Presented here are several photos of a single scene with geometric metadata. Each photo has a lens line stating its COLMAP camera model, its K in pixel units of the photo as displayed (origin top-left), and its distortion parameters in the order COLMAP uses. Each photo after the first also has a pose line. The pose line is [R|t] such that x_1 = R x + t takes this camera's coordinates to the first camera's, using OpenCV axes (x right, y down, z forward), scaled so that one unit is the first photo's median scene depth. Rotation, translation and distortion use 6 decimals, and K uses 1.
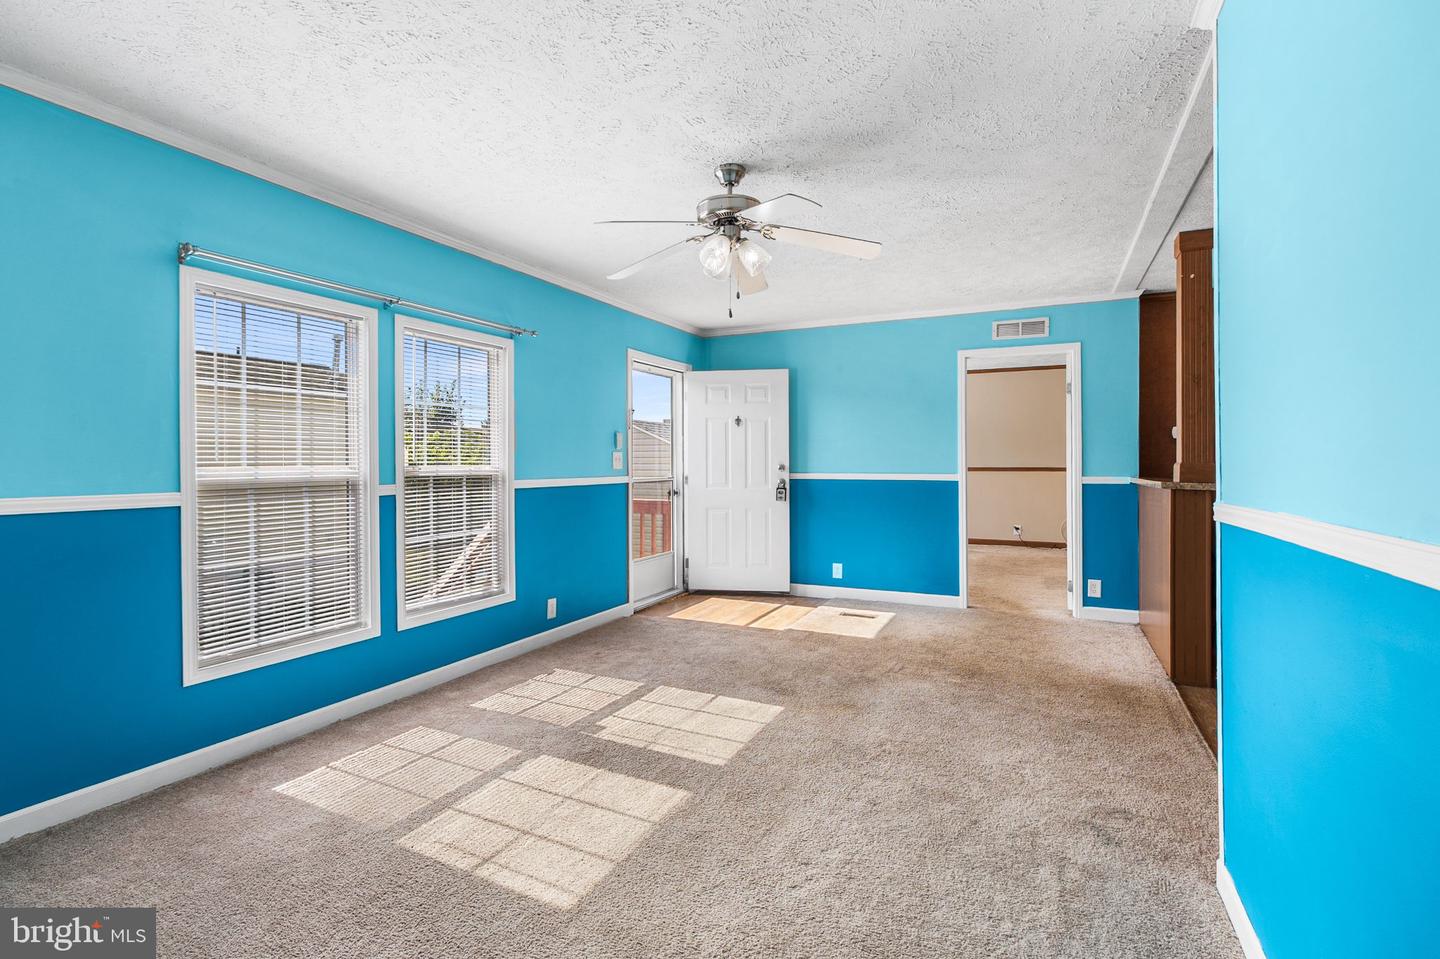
lens RADIAL K [[676.9, 0, 718.4], [0, 676.9, 463.4], [0, 0, 1]] dist [0.002852, 0.000239]
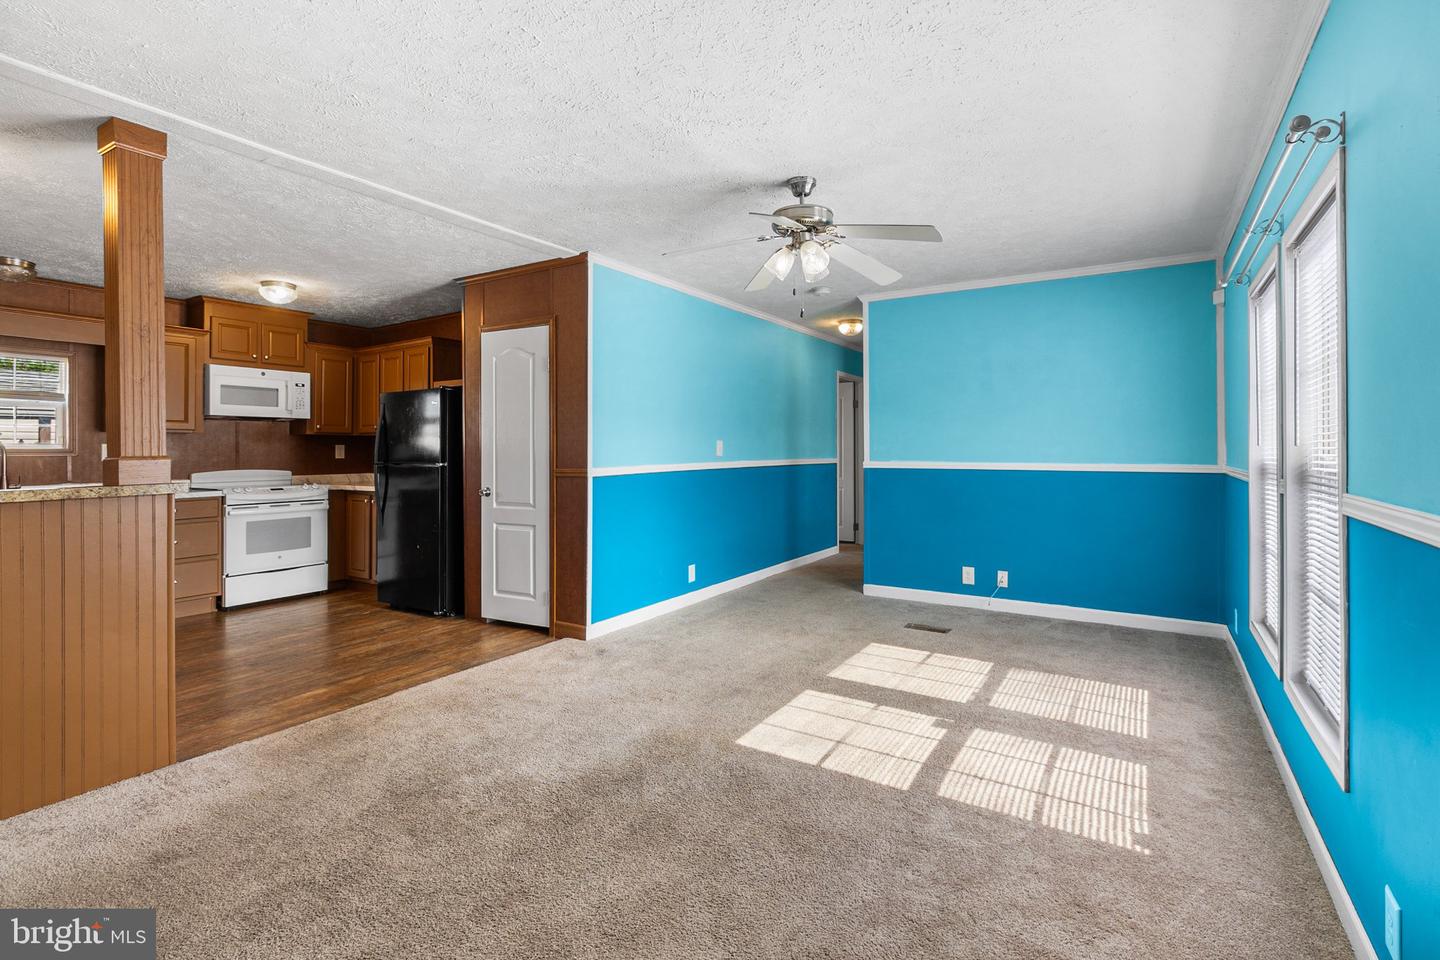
lens RADIAL K [[668.8, 0, 705.4], [0, 668.8, 444.1], [0, 0, 1]] dist [-0.000978, -0.000125]
pose [[-0.992873, 0.008635, 0.118862, 0.034576], [0.008089, 0.999954, -0.005081, -0.007709], [-0.118900, -0.004083, -0.992898, 1.807616]]
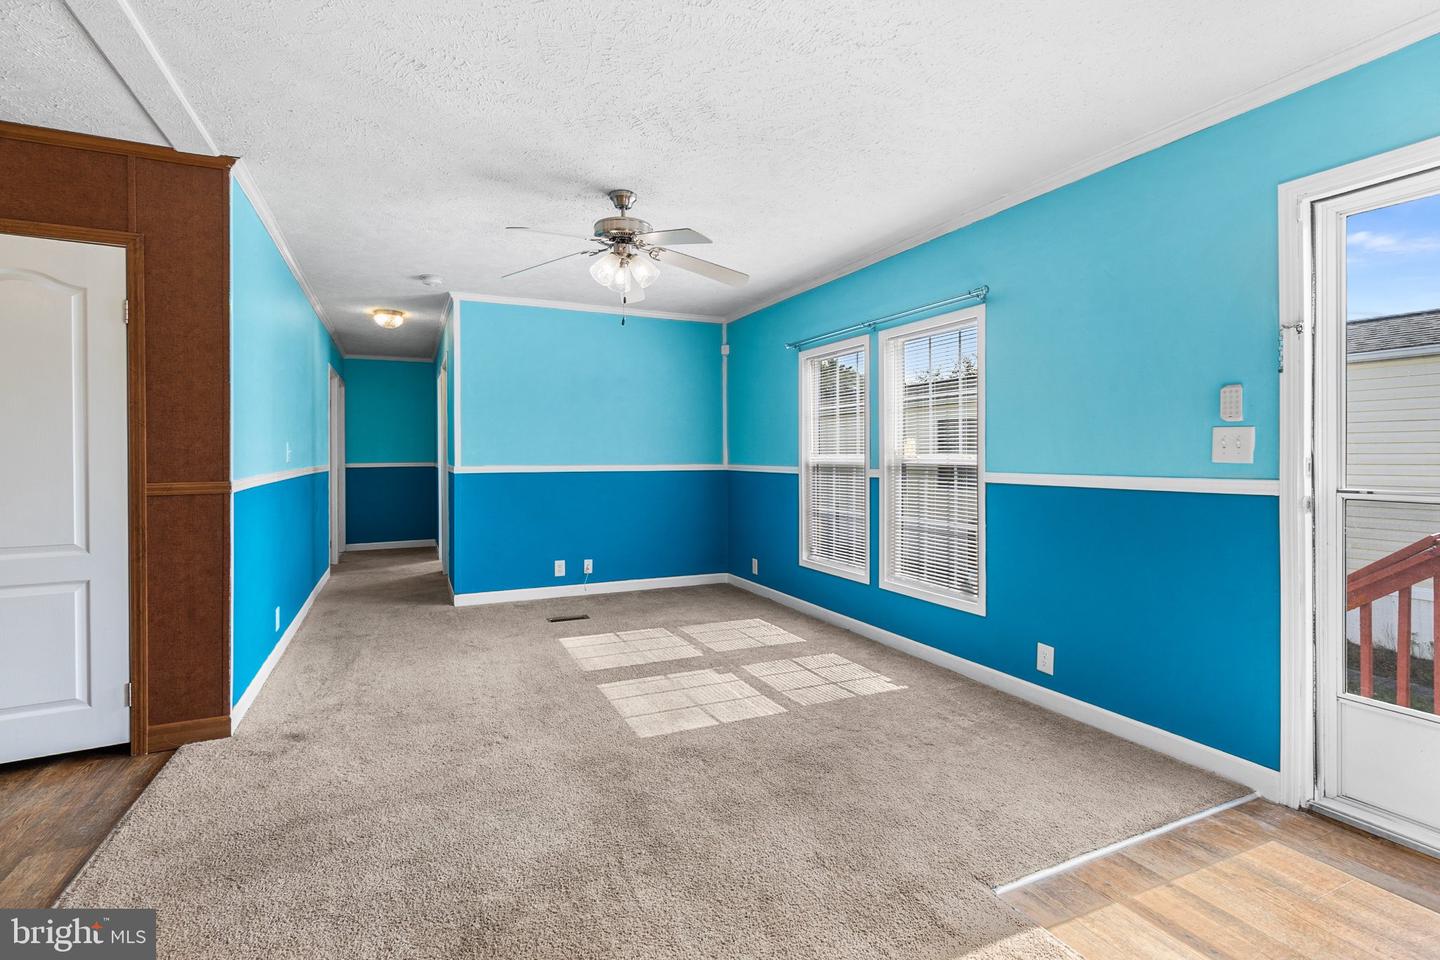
lens RADIAL K [[670.6, 0, 709.3], [0, 670.6, 455.5], [0, 0, 1]] dist [0.000345, -0.000236]
pose [[-0.636241, 0.007392, -0.771455, 0.687827], [0.004981, 0.999973, 0.005474, -0.002301], [0.771474, -0.000360, -0.636261, 1.585742]]
